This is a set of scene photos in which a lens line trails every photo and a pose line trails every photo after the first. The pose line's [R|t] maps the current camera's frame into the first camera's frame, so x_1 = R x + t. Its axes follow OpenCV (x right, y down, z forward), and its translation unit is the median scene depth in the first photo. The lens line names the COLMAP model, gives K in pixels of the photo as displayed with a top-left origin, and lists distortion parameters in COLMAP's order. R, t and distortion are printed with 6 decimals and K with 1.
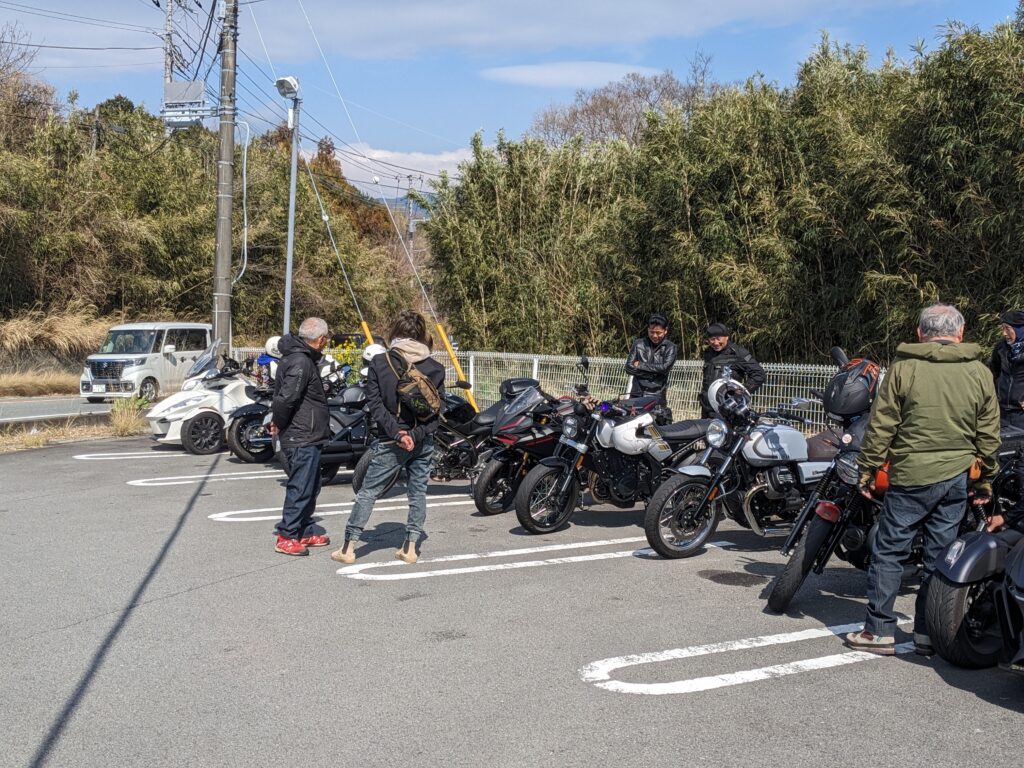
lens RADIAL K [[1346.2, 0, 493.6], [0, 1346.2, 389.1], [0, 0, 1]] dist [0.096919, 0.000000]
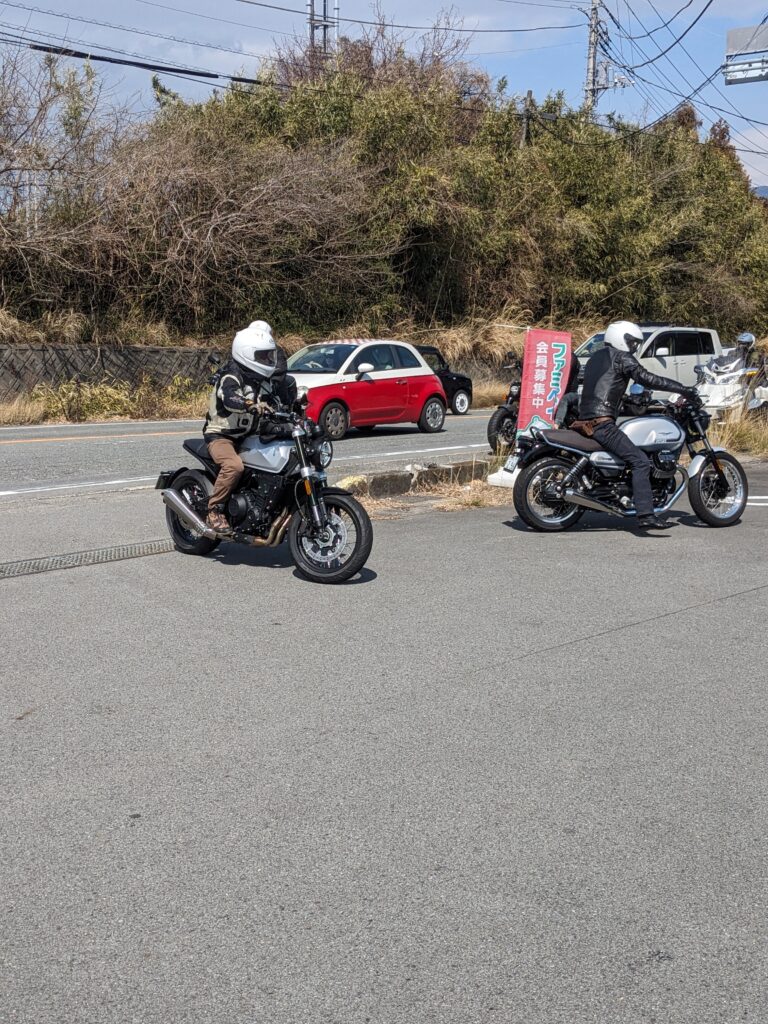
lens RADIAL K [[1346.2, 0, 348.8], [0, 1346.2, 508.9], [0, 0, 1]] dist [0.096919, 0.000000]
pose [[0.945581, 0.040415, -0.322866, -0.105496], [-0.013590, 0.996296, 0.084913, -0.003164], [0.325102, -0.075905, 0.942628, 0.074158]]
